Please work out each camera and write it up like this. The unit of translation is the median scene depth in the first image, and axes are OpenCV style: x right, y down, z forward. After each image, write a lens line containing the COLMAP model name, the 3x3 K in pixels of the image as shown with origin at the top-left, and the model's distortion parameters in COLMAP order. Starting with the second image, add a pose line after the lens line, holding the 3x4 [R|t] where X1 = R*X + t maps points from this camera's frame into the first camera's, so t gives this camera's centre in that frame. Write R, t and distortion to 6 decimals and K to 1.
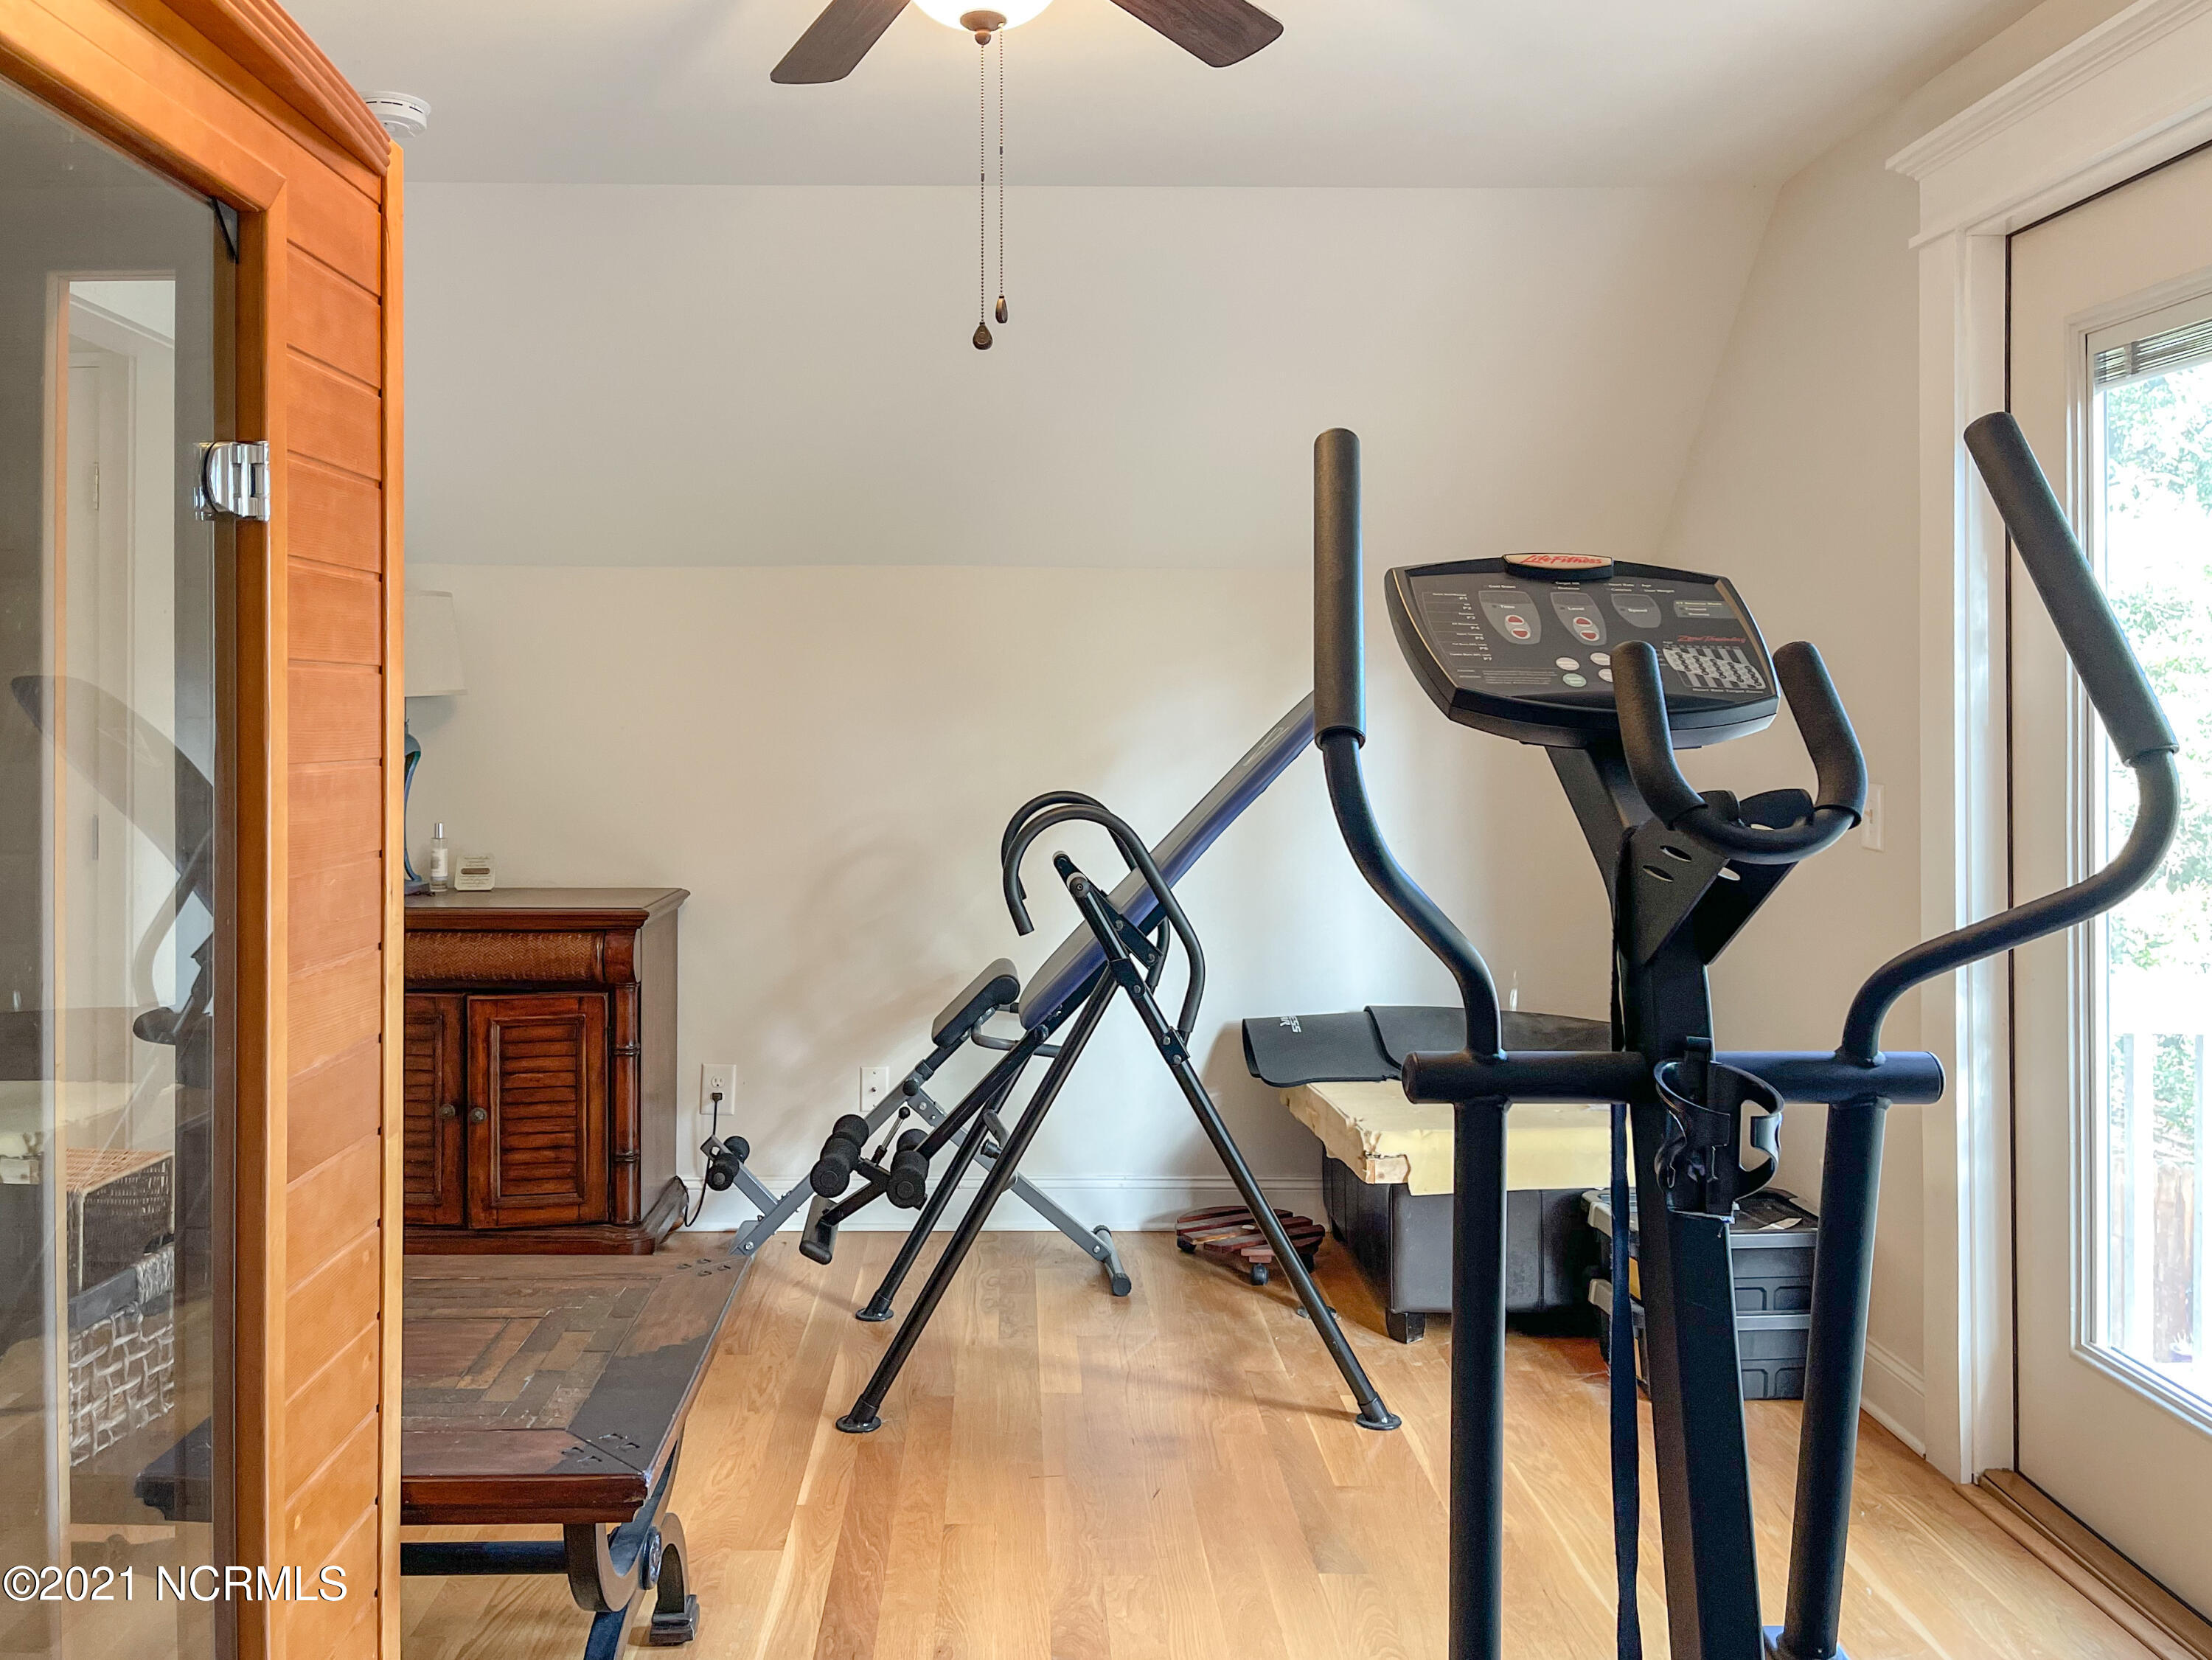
lens RADIAL K [[1727.5, 0, 1104.5], [0, 1727.5, 709.0], [0, 0, 1]] dist [0.073550, -0.081713]
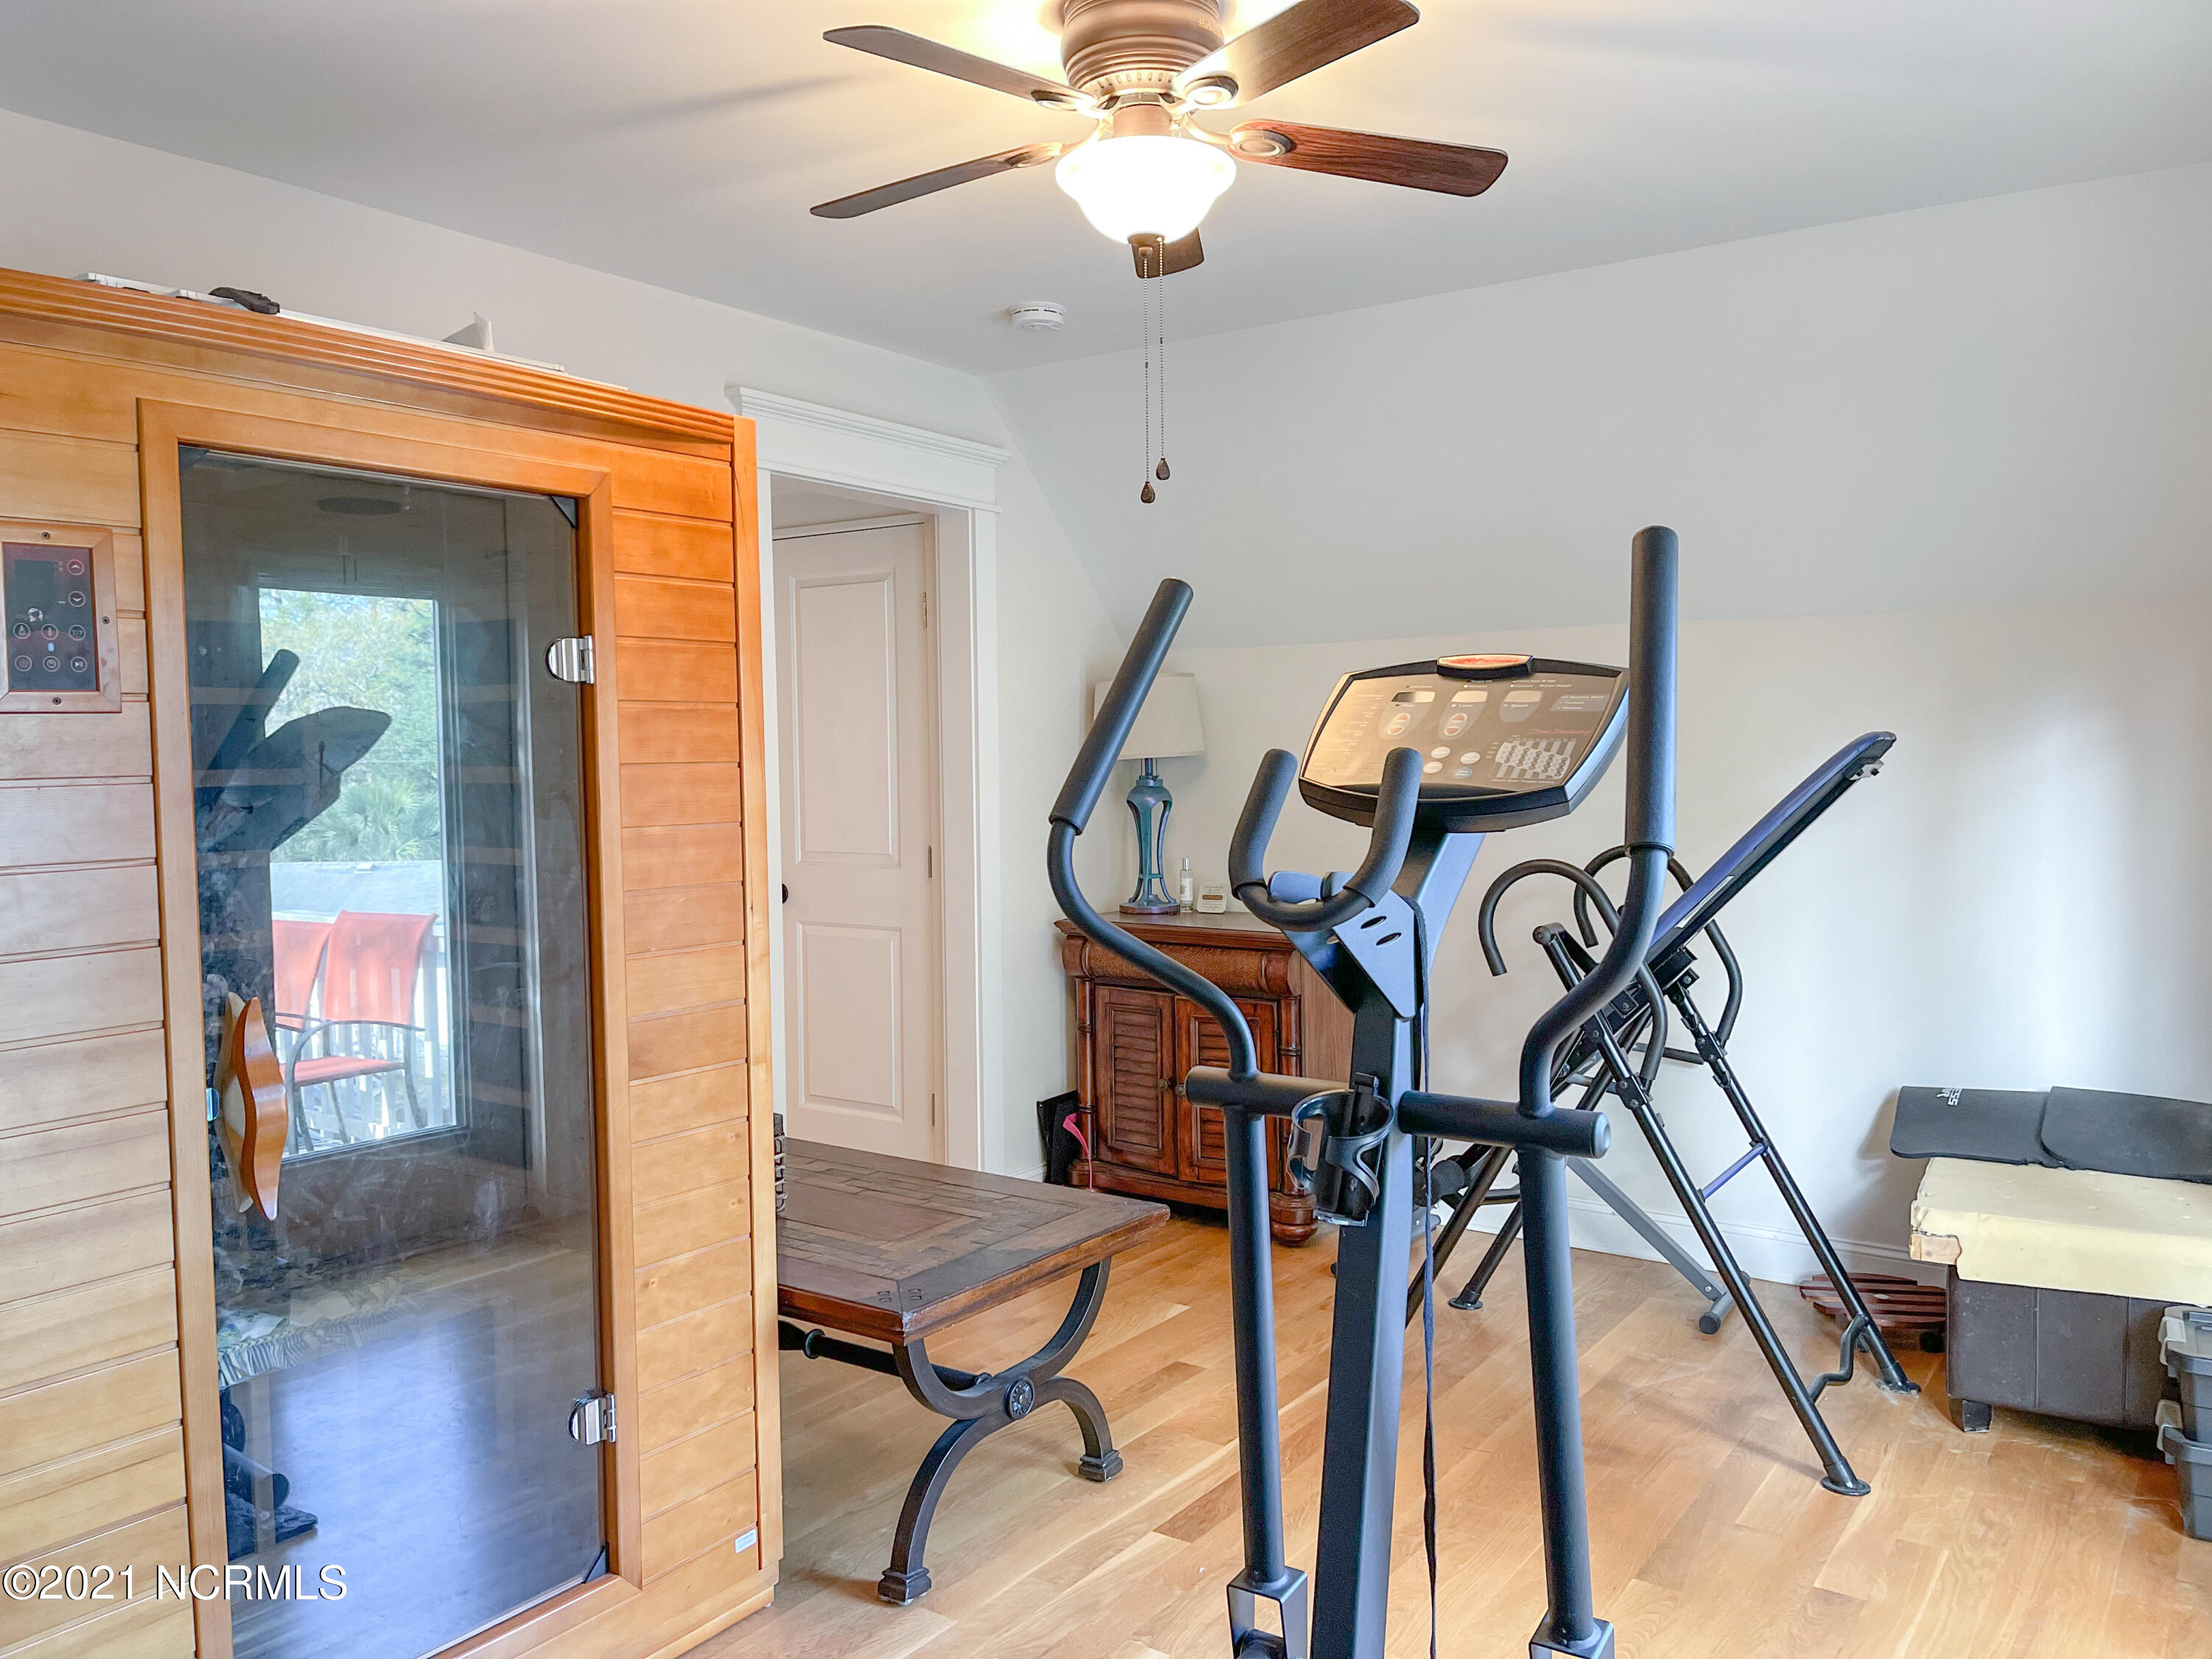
lens RADIAL K [[1686.1, 0, 1106.0], [0, 1686.1, 829.5], [0, 0, 1]] dist [0.066227, -0.090244]
pose [[0.817761, 0.017513, -0.575291, 0.366163], [0.011548, 0.998836, 0.046822, -0.016124], [0.575442, -0.044933, 0.816607, -0.020284]]
